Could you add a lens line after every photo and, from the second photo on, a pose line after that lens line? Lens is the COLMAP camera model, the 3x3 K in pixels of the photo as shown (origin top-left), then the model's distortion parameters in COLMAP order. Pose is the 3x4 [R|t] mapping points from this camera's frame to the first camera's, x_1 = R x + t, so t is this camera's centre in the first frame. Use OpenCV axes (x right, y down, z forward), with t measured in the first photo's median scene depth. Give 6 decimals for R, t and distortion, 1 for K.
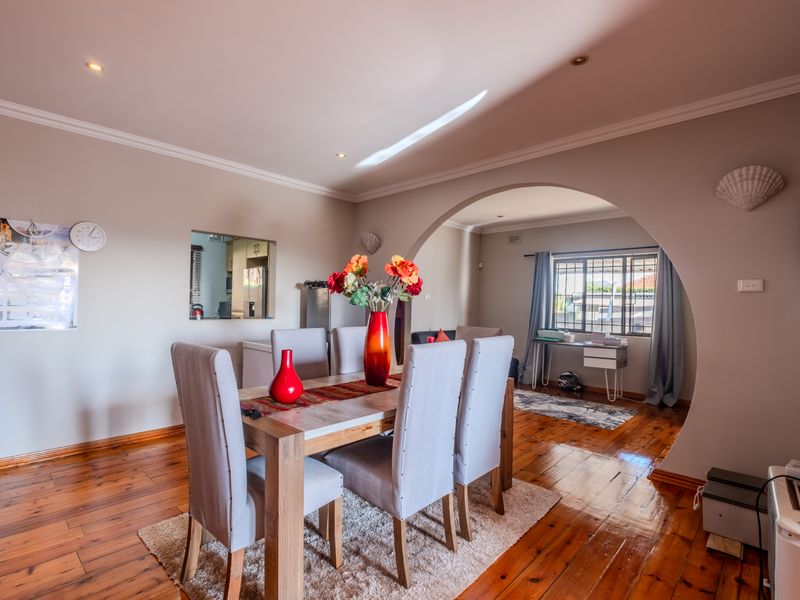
lens RADIAL K [[417.4, 0, 400.0], [0, 417.4, 300.0], [0, 0, 1]] dist [-0.004003, -0.000820]
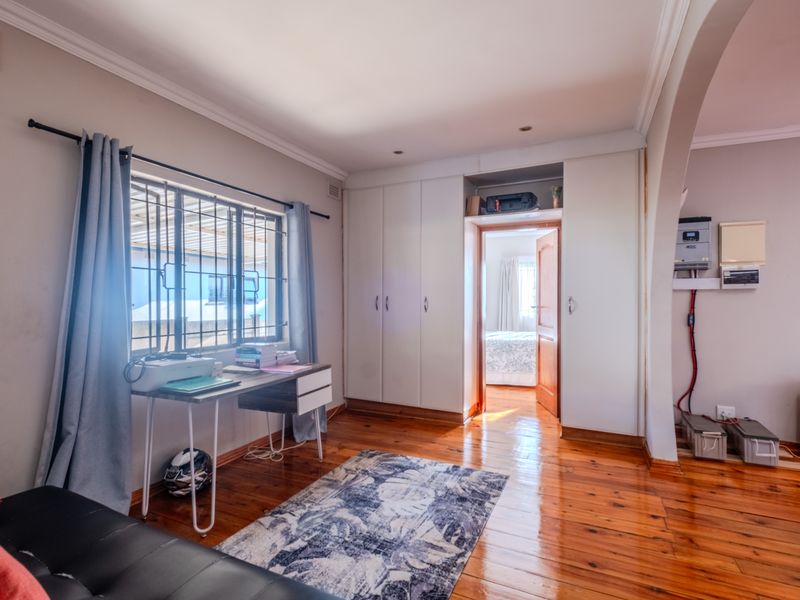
lens RADIAL K [[417.4, 0, 400.0], [0, 417.4, 300.0], [0, 0, 1]] dist [-0.004003, -0.000820]
pose [[-0.280658, -0.019775, 0.959604, -0.040981], [-0.019771, 0.999695, 0.014818, 0.004938], [-0.959604, -0.014814, -0.280963, 0.558811]]
